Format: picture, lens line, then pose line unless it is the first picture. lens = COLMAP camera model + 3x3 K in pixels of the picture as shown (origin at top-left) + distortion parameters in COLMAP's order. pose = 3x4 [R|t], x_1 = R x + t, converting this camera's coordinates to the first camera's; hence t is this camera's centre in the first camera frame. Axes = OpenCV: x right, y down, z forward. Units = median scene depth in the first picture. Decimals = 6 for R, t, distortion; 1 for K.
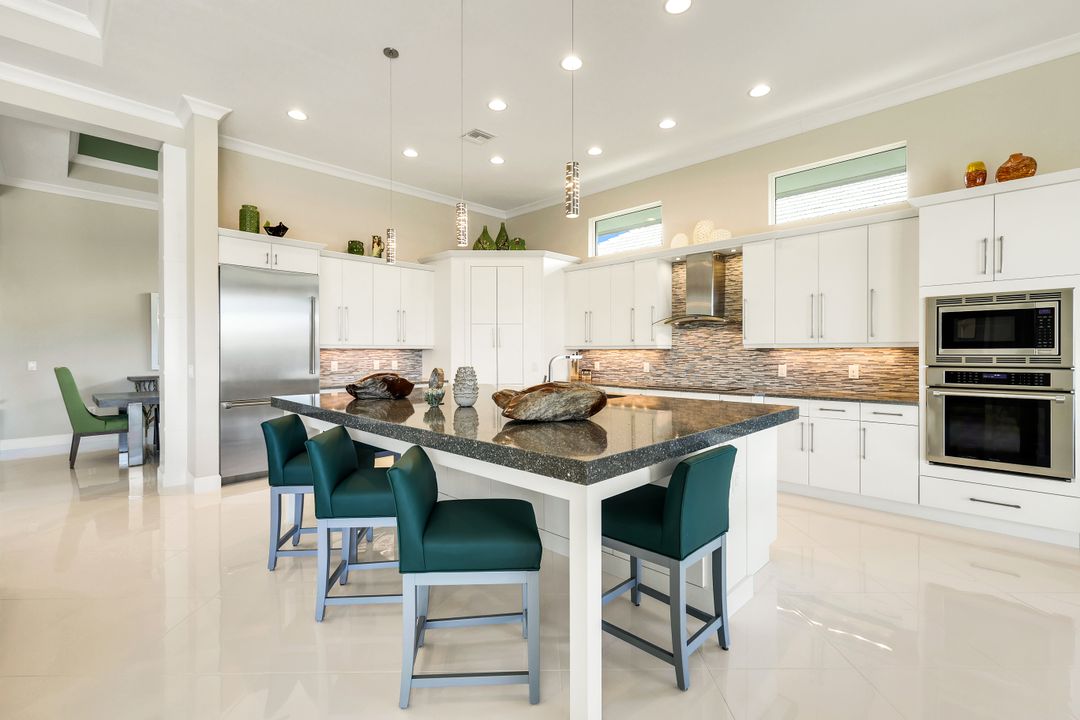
lens RADIAL K [[478.2, 0, 542.8], [0, 478.2, 355.0], [0, 0, 1]] dist [0.003112, -0.000674]
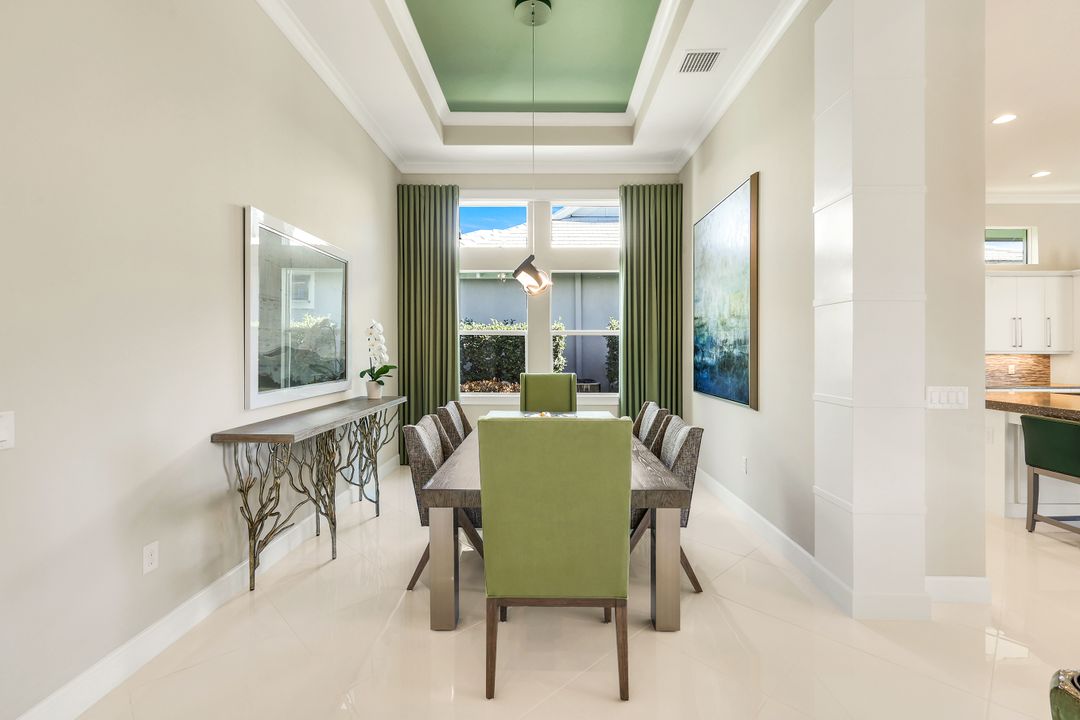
lens RADIAL K [[478.2, 0, 540.2], [0, 478.2, 354.7], [0, 0, 1]] dist [0.003112, -0.000674]
pose [[0.721034, -0.004197, 0.692887, -1.348458], [0.001958, 0.999990, 0.004020, -0.019224], [-0.692897, -0.001542, 0.721035, 0.838035]]
